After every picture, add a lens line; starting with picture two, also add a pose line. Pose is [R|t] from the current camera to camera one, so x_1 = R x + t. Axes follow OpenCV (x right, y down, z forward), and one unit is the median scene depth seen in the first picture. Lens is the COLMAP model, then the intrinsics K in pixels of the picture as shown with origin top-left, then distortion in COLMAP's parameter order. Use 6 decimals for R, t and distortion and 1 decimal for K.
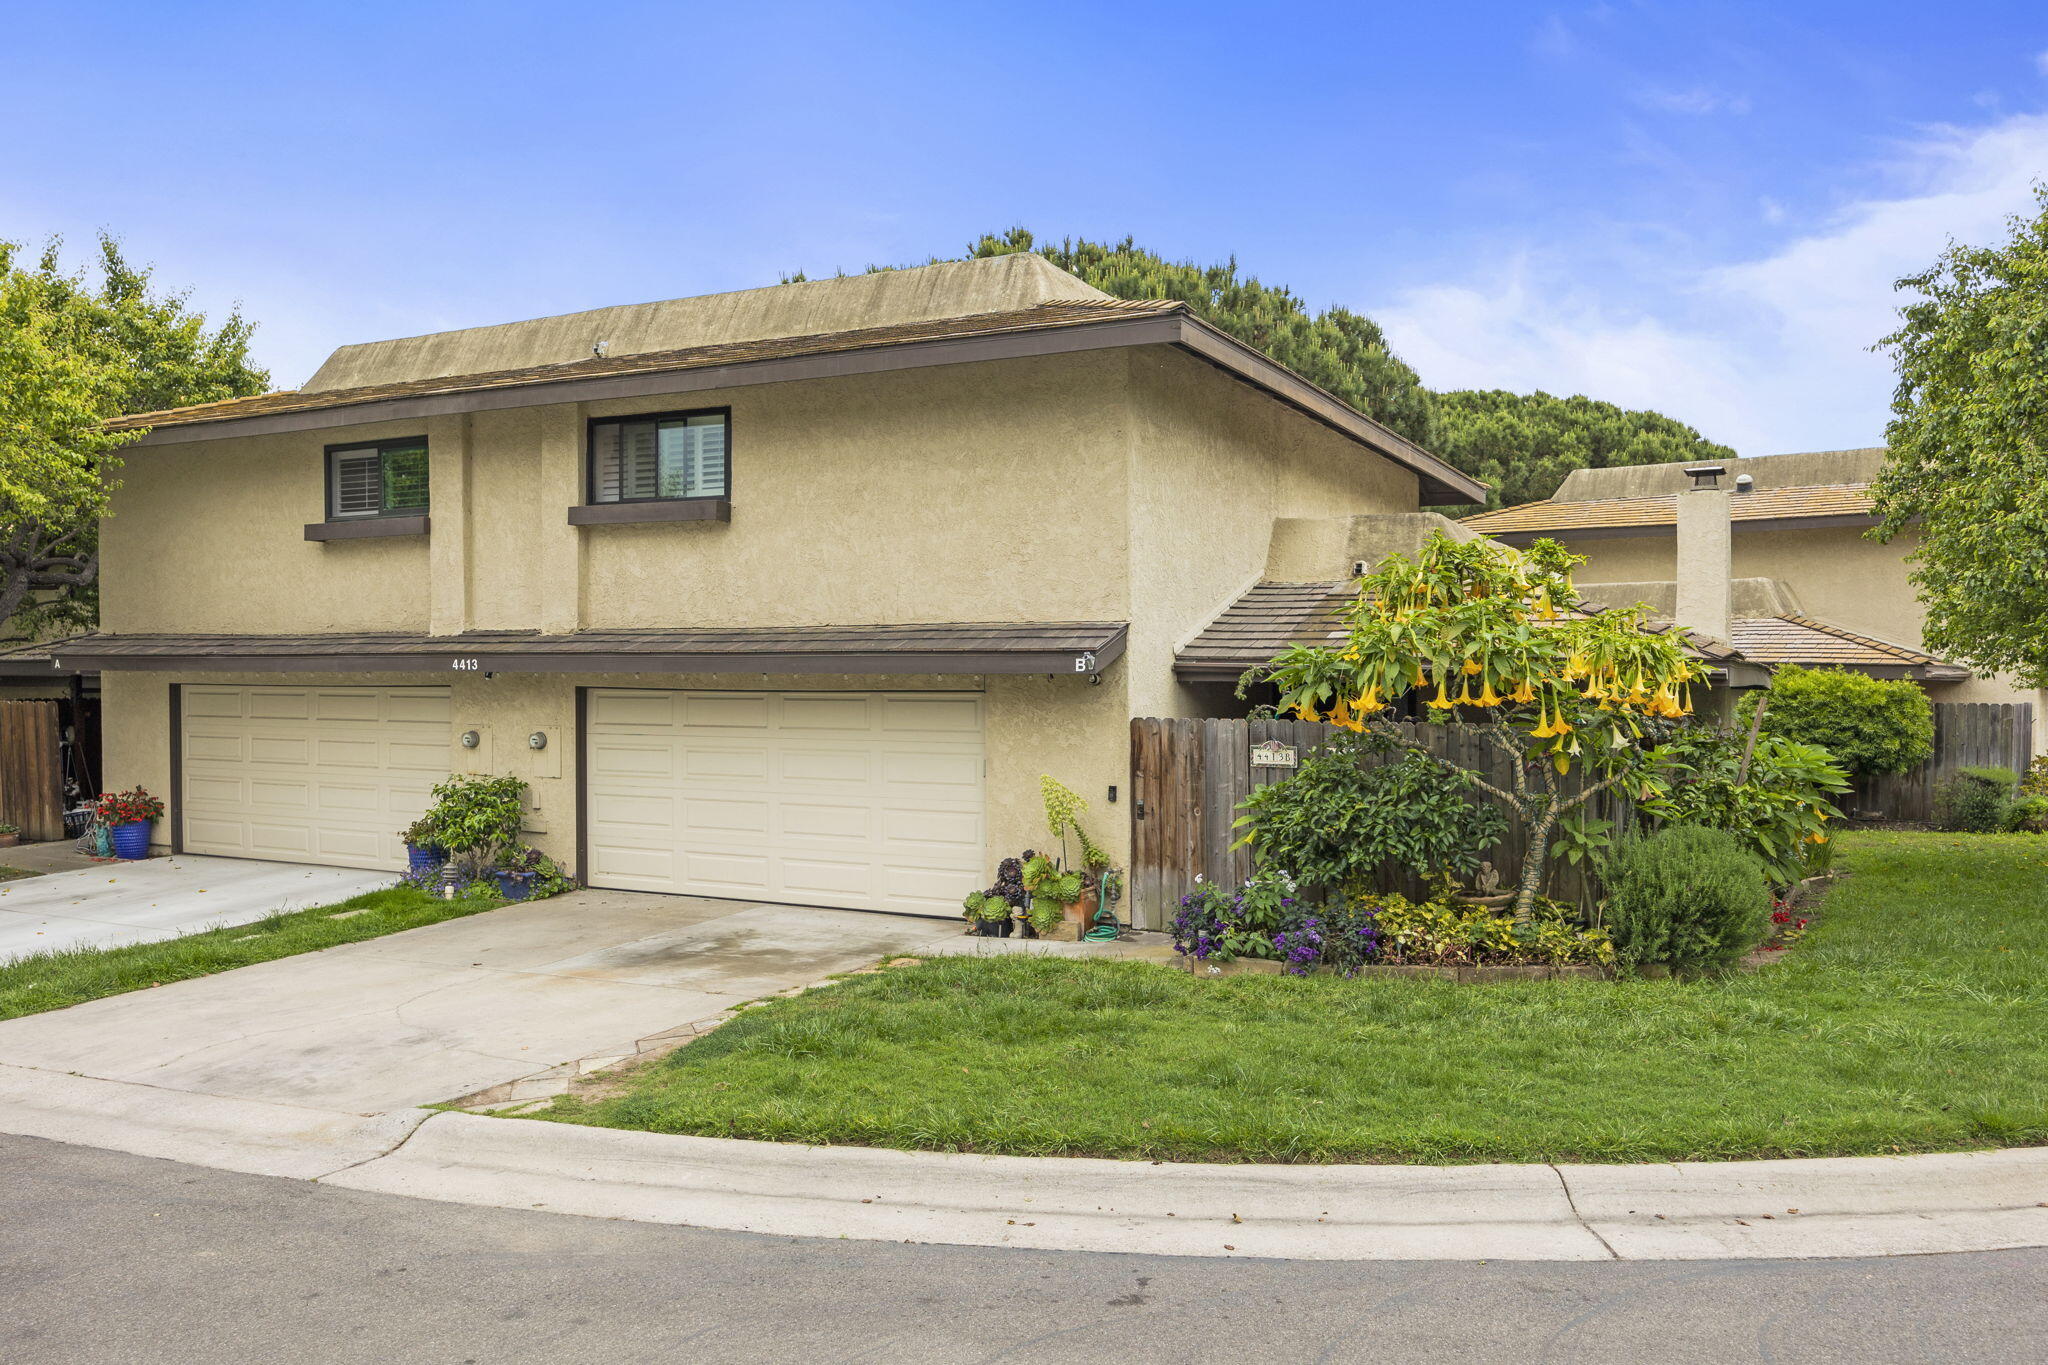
lens RADIAL K [[997.1, 0, 1031.8], [0, 997.1, 688.6], [0, 0, 1]] dist [-0.010374, -0.001860]
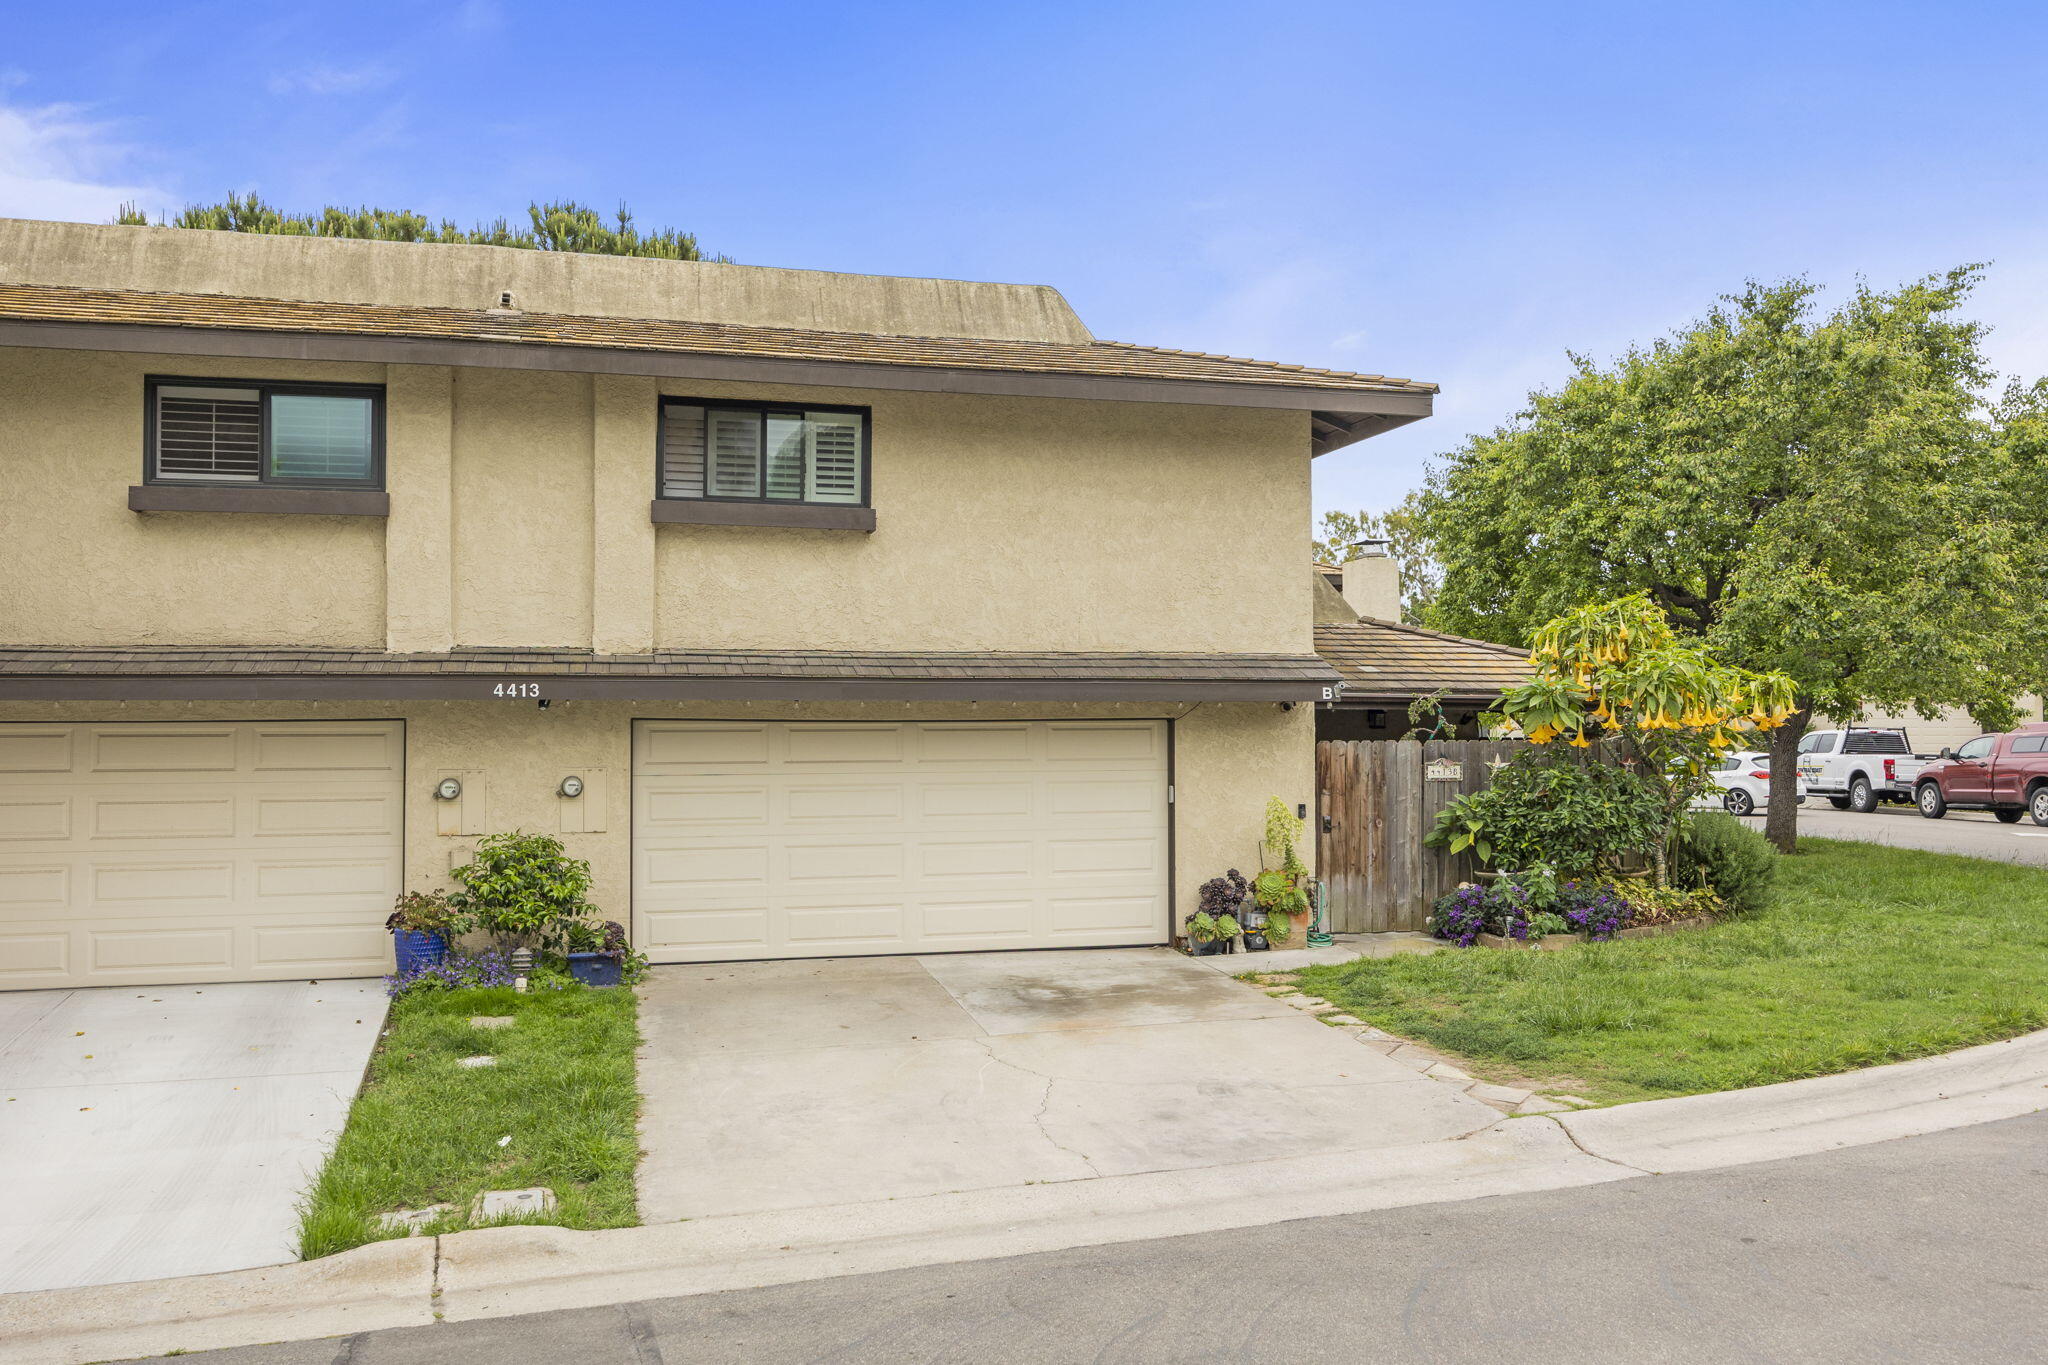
lens RADIAL K [[956.4, 0, 1028.2], [0, 956.4, 695.4], [0, 0, 1]] dist [-0.011620, 0.000016]
pose [[0.892867, 0.002890, 0.450312, -0.590241], [0.008420, 0.999697, -0.023111, 0.000099], [-0.450242, 0.024426, 0.892572, 0.174879]]
